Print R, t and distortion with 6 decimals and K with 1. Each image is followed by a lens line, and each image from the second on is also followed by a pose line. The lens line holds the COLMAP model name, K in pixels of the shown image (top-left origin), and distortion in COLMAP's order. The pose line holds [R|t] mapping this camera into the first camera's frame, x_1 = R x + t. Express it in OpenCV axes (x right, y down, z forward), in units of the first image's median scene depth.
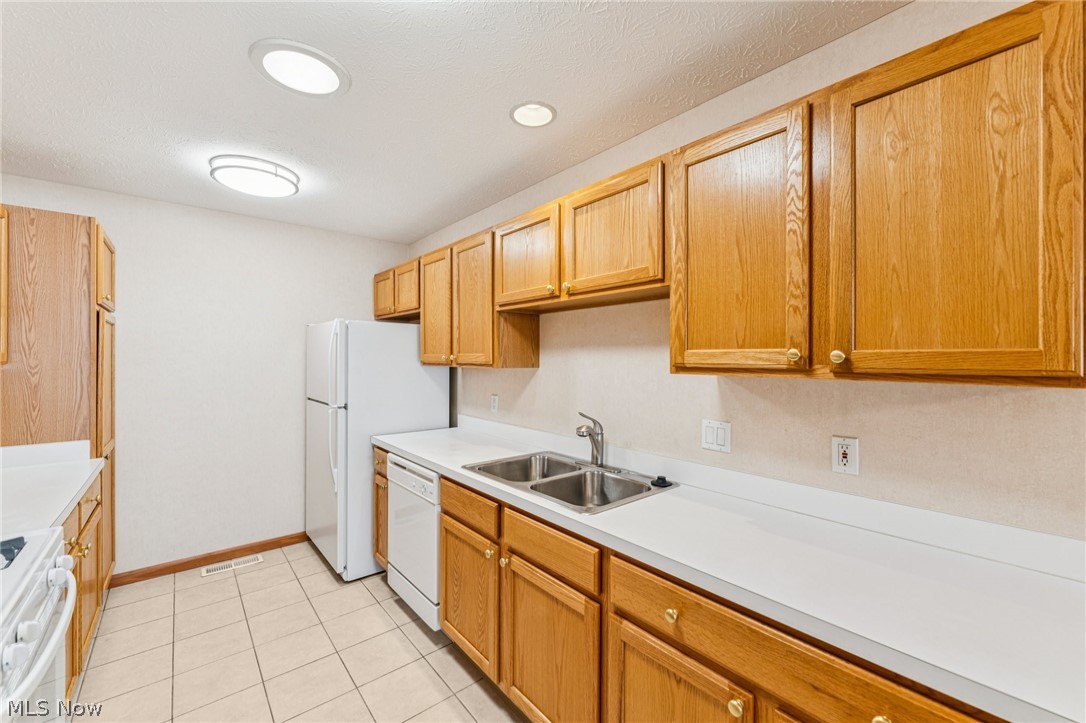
lens RADIAL K [[432.9, 0, 542.3], [0, 432.9, 357.5], [0, 0, 1]] dist [-0.001010, 0.000101]
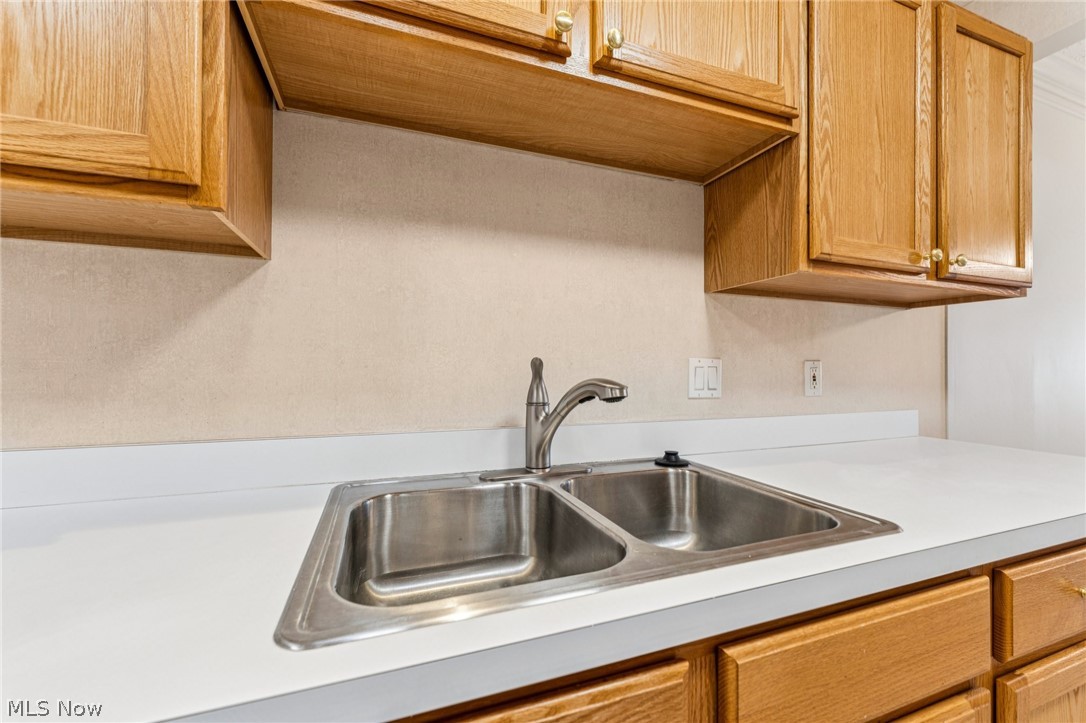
lens RADIAL K [[432.9, 0, 542.7], [0, 432.9, 360.9], [0, 0, 1]] dist [-0.001010, 0.000101]
pose [[0.340417, 0.009702, 0.940225, -0.390406], [-0.007896, 0.999941, -0.007460, 0.159166], [-0.940241, -0.004884, 0.340473, 1.009904]]
